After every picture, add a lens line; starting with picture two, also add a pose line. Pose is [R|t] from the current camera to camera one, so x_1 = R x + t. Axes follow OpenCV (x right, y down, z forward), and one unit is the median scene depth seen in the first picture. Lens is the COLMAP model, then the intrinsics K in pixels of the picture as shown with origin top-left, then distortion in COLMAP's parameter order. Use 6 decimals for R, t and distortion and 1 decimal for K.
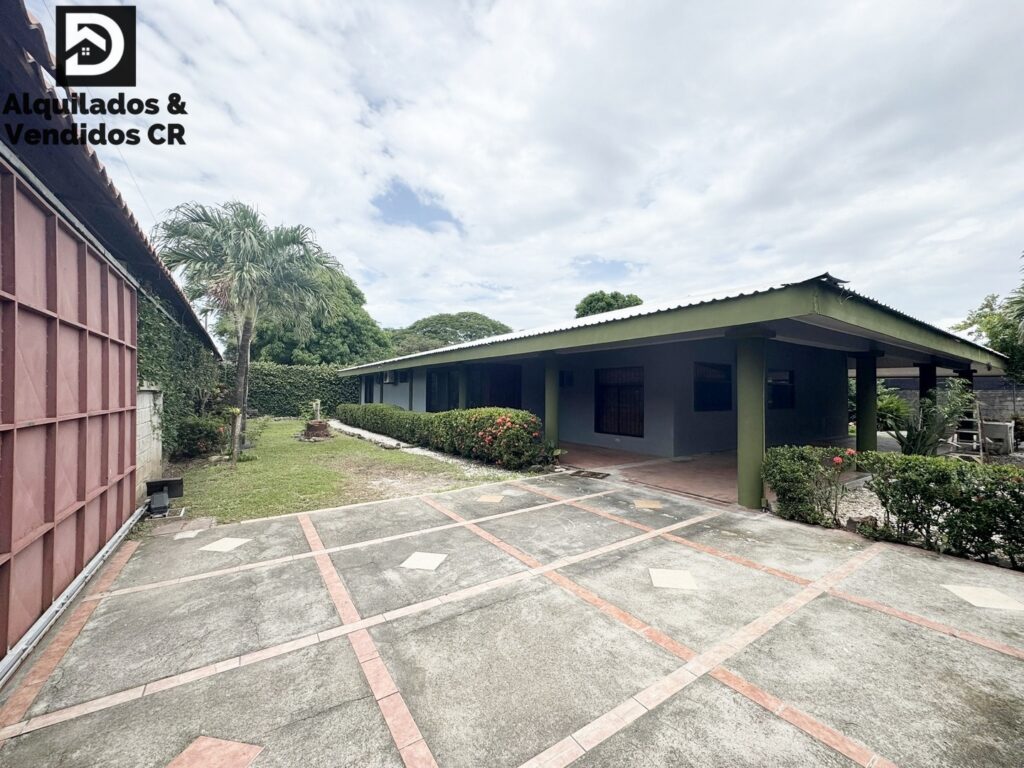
lens RADIAL K [[405.9, 0, 514.6], [0, 405.9, 391.8], [0, 0, 1]] dist [-0.001104, -0.000327]
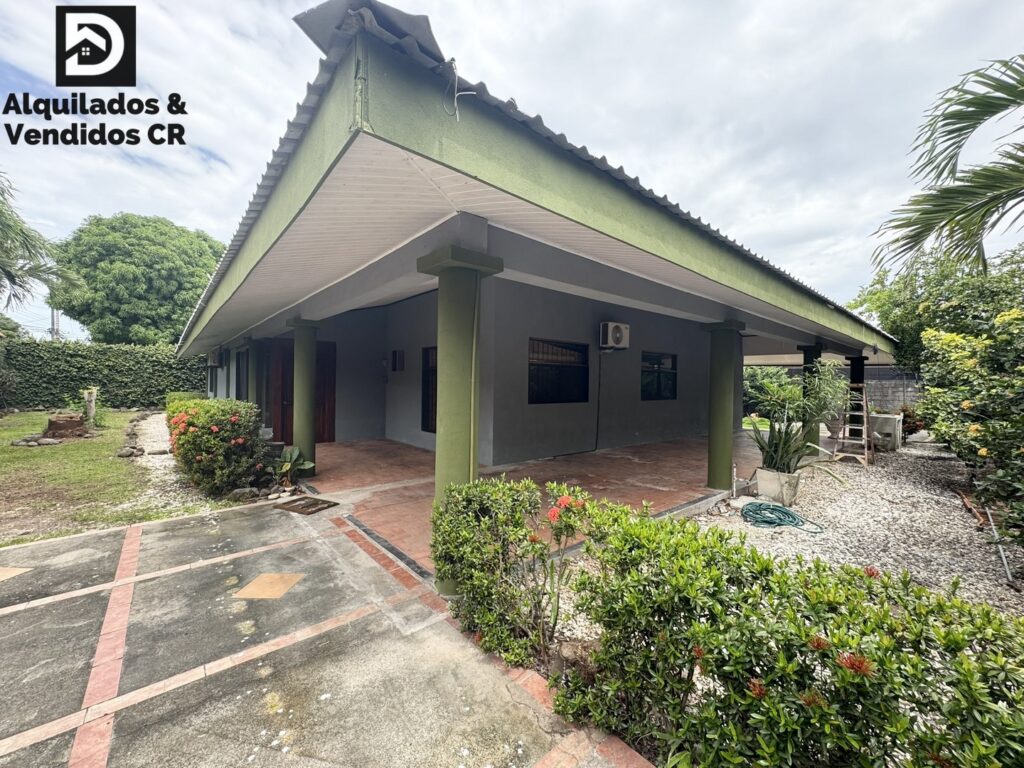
lens RADIAL K [[405.9, 0, 516.8], [0, 405.9, 391.9], [0, 0, 1]] dist [-0.001104, -0.000327]
pose [[0.992564, 0.003003, 0.121685, 0.290780], [-0.006308, 0.999621, 0.026784, 0.005329], [-0.121558, -0.027352, 0.992207, 0.224778]]
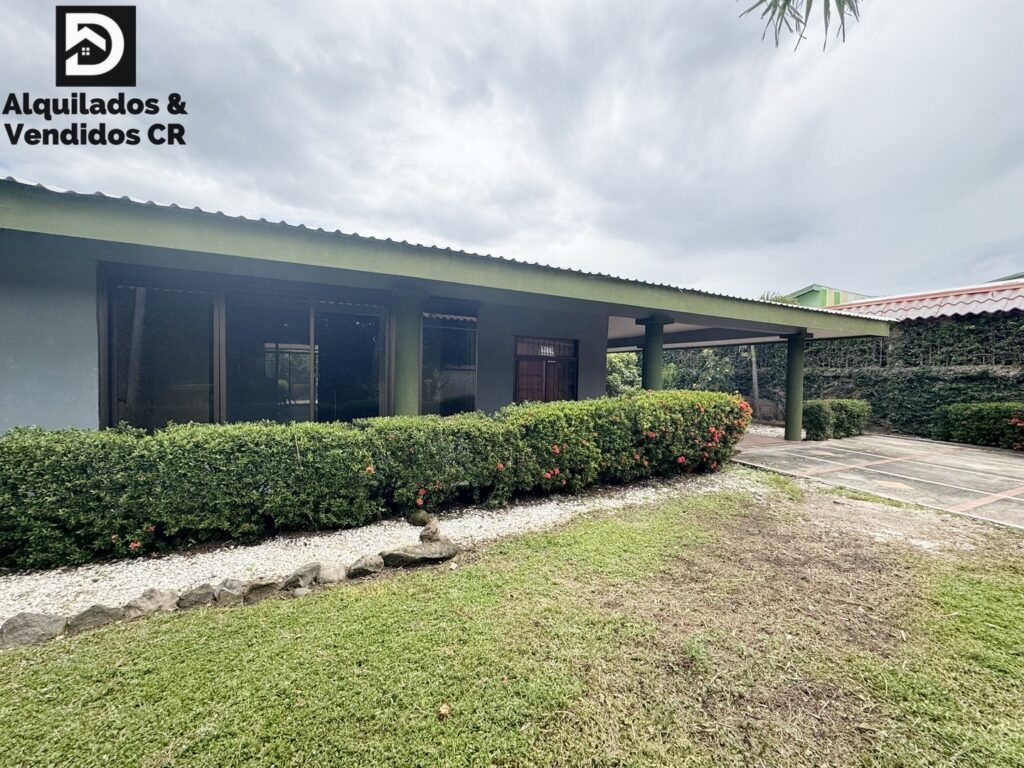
lens RADIAL K [[405.9, 0, 511.3], [0, 405.9, 382.4], [0, 0, 1]] dist [-0.001104, -0.000327]
pose [[0.140726, -0.021796, 0.989809, -0.593867], [-0.019206, 0.999509, 0.024740, 0.012923], [-0.989862, -0.022492, 0.140239, 0.945398]]
